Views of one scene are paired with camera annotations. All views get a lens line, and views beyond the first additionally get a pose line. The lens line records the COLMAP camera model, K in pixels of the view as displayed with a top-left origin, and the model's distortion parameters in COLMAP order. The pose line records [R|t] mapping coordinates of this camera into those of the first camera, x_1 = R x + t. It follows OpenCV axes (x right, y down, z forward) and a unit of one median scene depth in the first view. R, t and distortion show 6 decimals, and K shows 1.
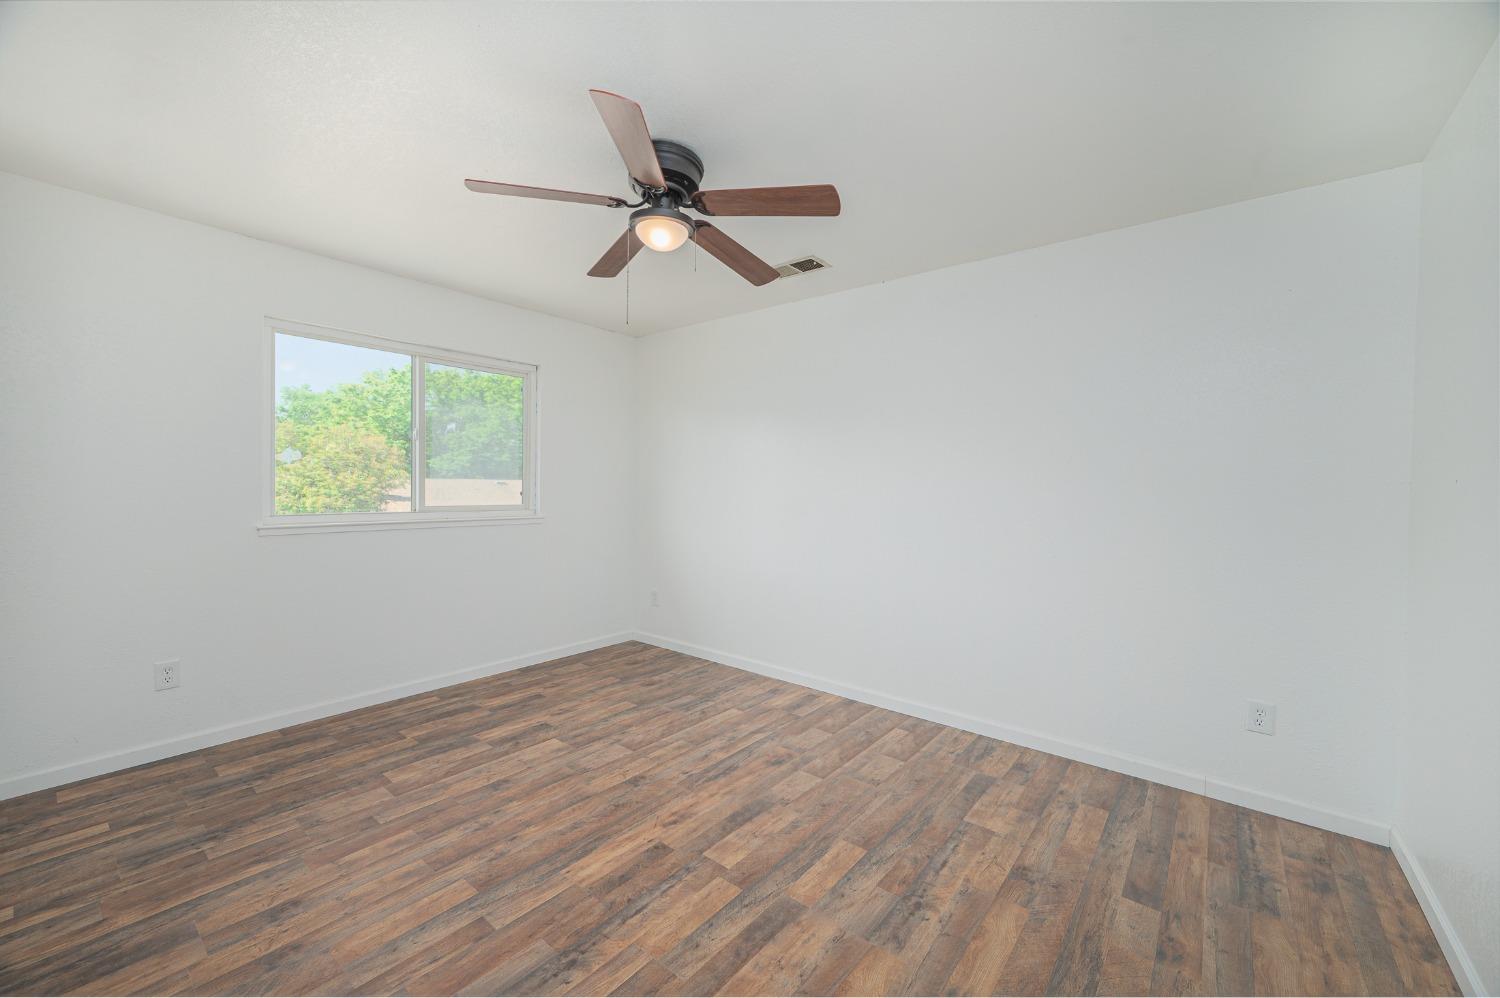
lens RADIAL K [[588.5, 0, 750.0], [0, 588.5, 499.0], [0, 0, 1]] dist [0.000841, 0.000128]
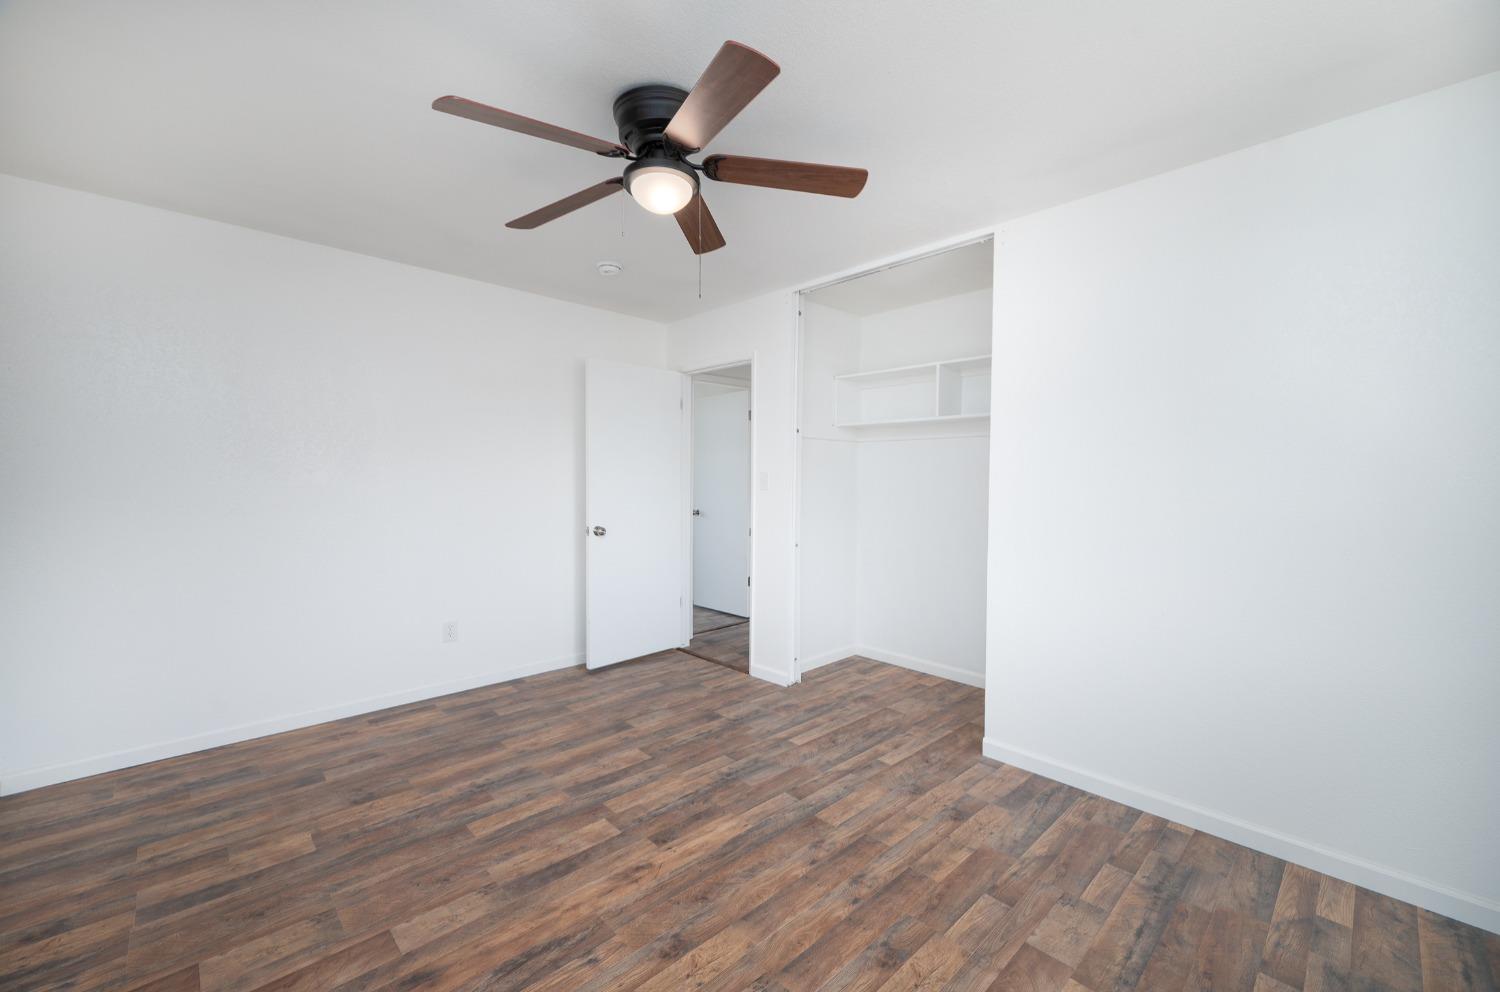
lens RADIAL K [[601.6, 0, 750.0], [0, 601.6, 496.0], [0, 0, 1]] dist [-0.000316, -0.000121]
pose [[-0.991352, -0.025785, 0.128671, -0.411962], [-0.018870, 0.998326, 0.054672, -0.046309], [-0.129866, 0.051771, -0.990179, 1.927410]]
